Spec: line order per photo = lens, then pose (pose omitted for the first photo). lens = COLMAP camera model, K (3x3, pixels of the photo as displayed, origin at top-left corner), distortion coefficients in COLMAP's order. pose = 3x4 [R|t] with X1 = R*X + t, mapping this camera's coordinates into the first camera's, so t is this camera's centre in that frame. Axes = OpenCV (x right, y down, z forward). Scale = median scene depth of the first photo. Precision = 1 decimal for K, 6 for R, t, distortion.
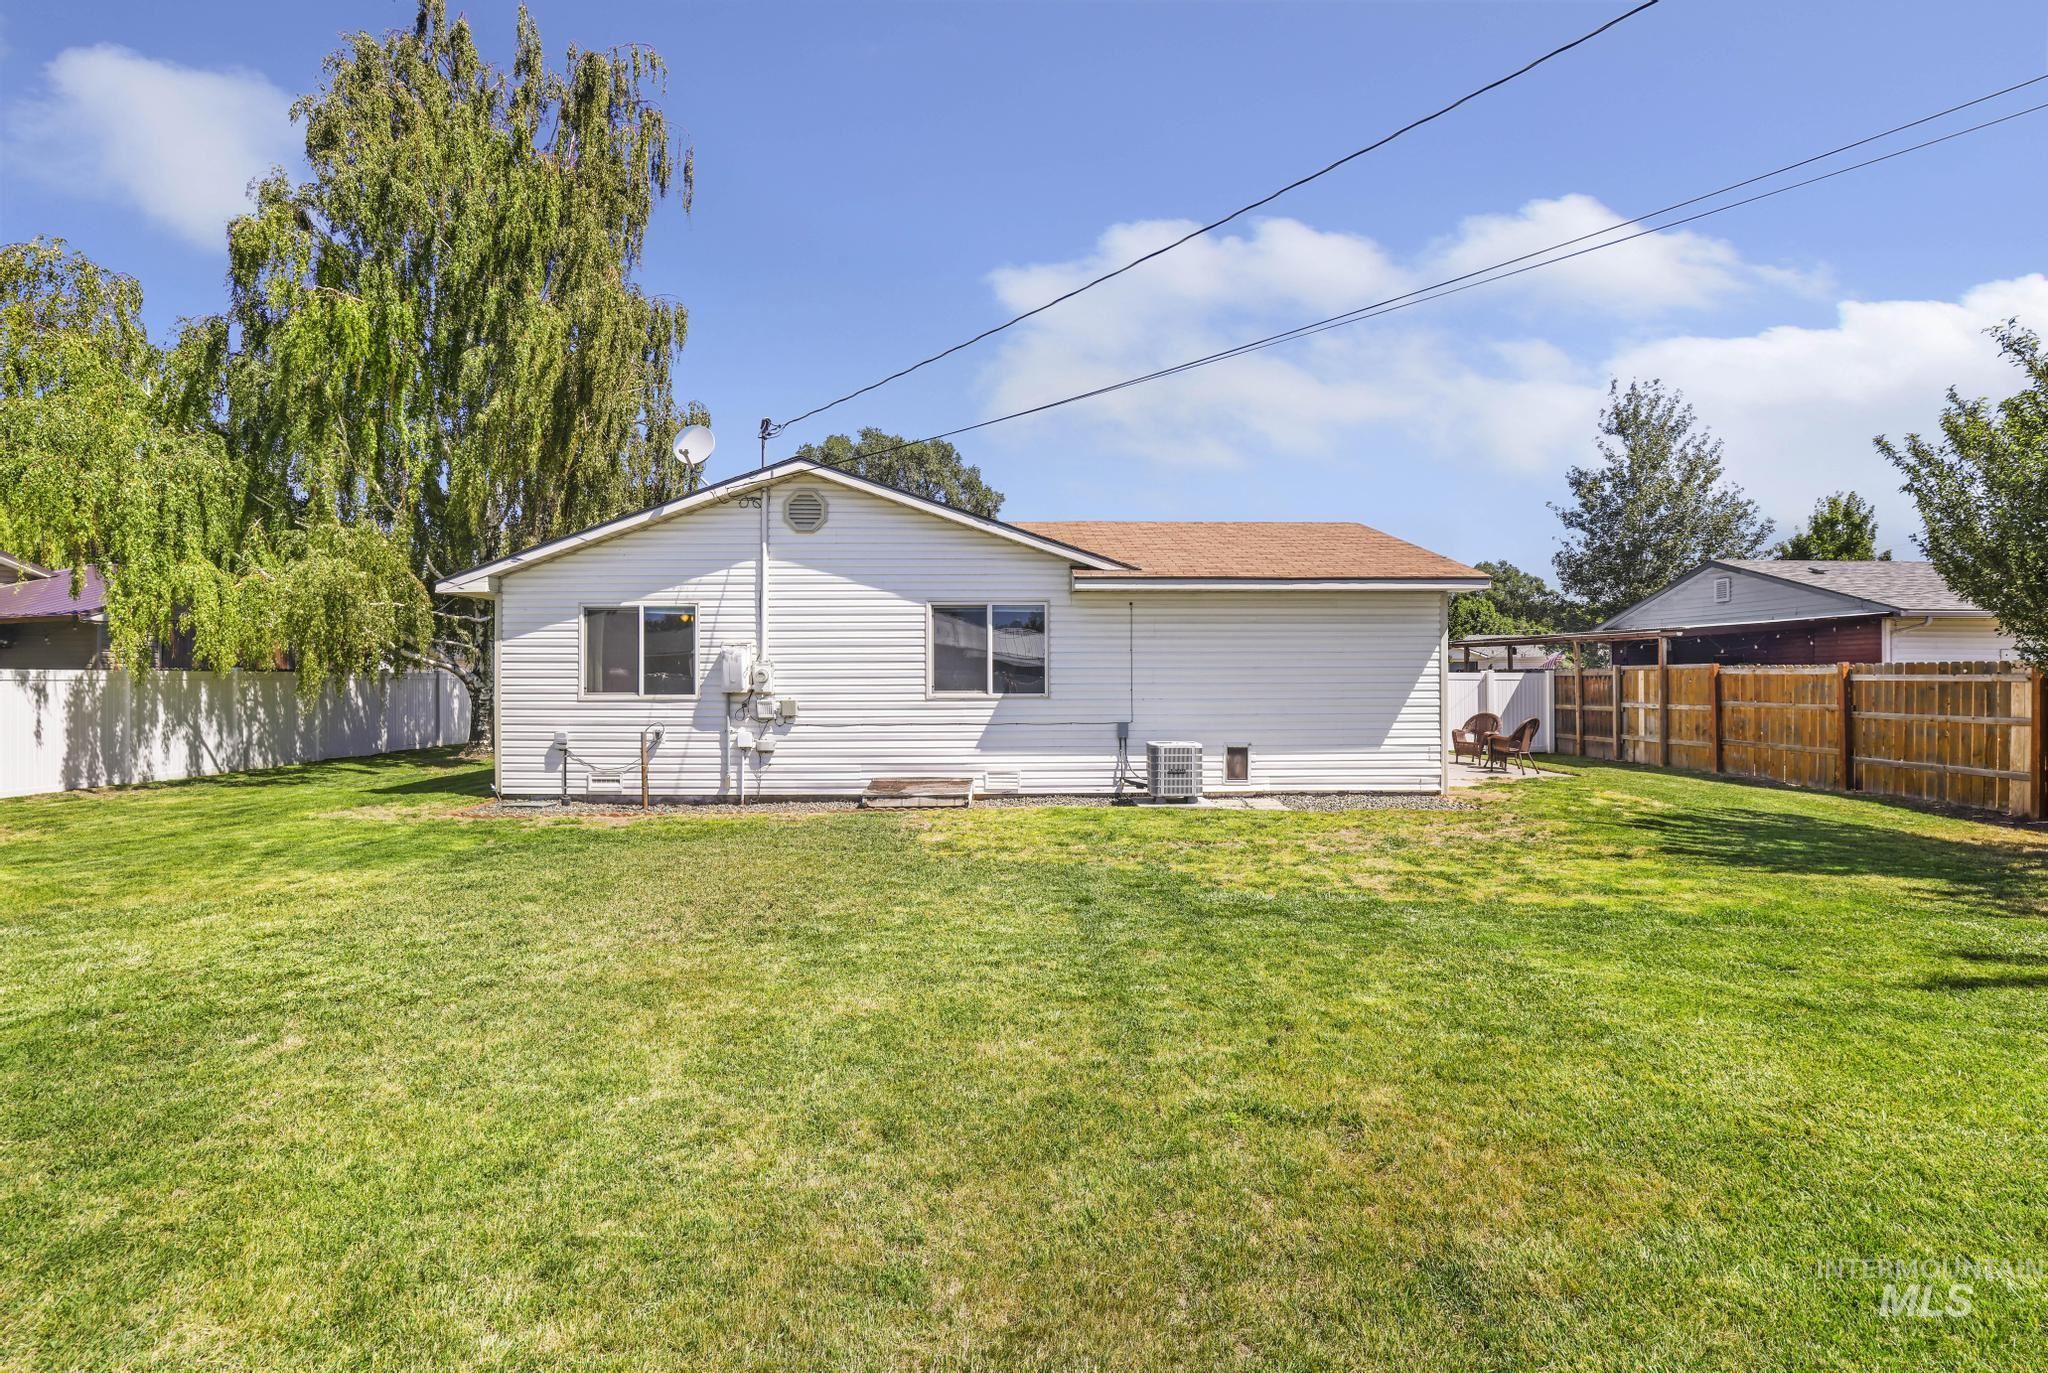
lens RADIAL K [[894.3, 0, 1001.0], [0, 894.3, 668.8], [0, 0, 1]] dist [-0.051116, 0.019732]
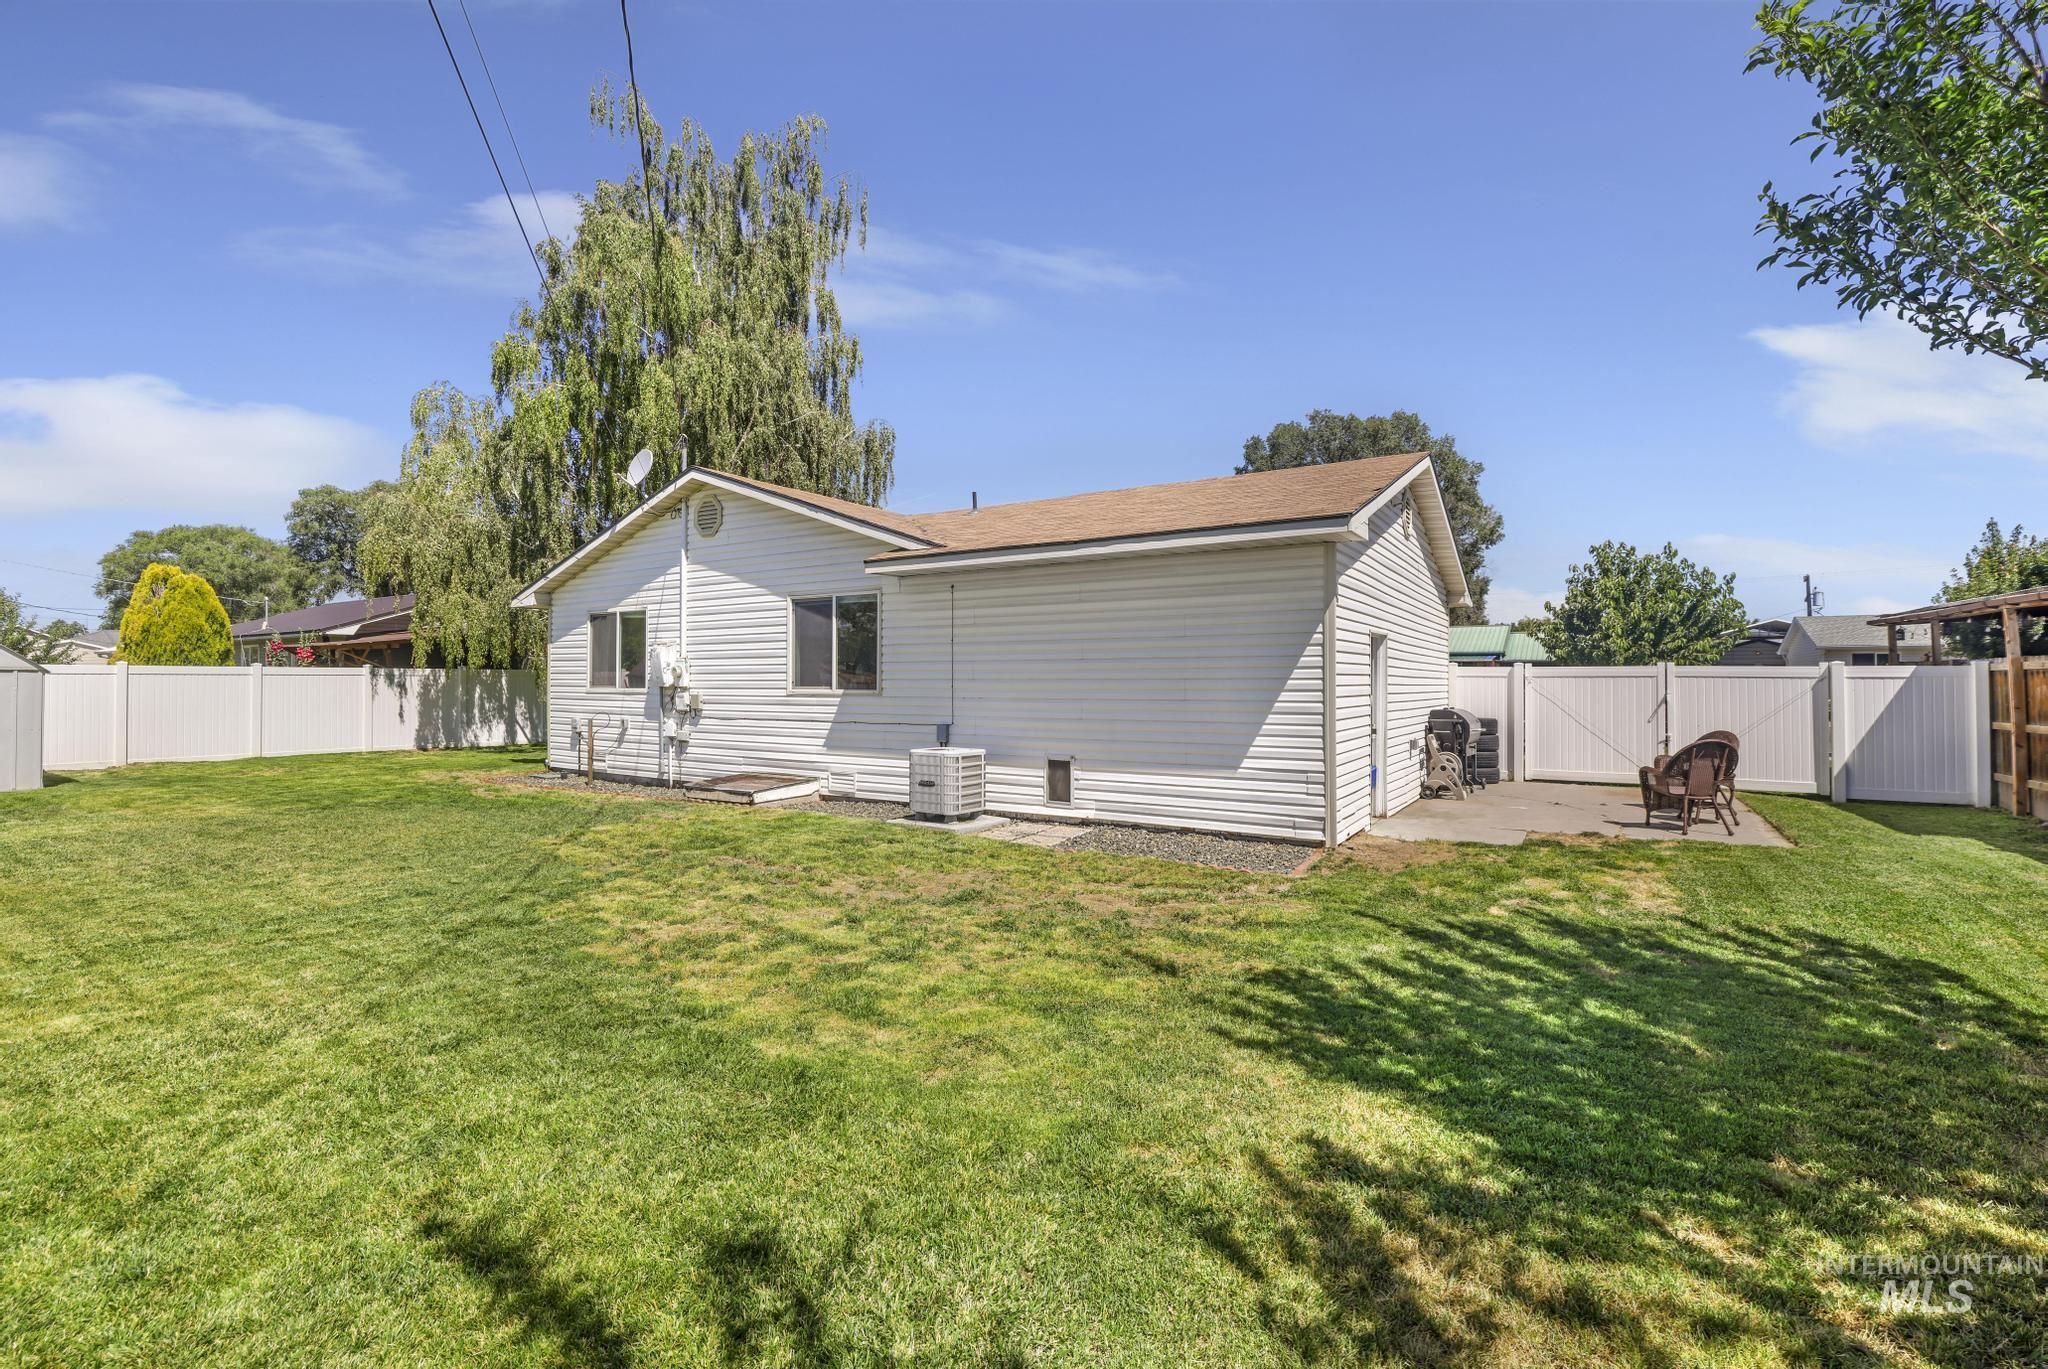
lens RADIAL K [[894.3, 0, 1001.0], [0, 894.3, 666.8], [0, 0, 1]] dist [-0.051116, 0.019732]
pose [[0.836652, -0.005689, -0.547705, 0.650199], [0.004419, 0.999984, -0.003635, 0.007981], [0.547716, 0.000621, 0.836664, 0.304385]]
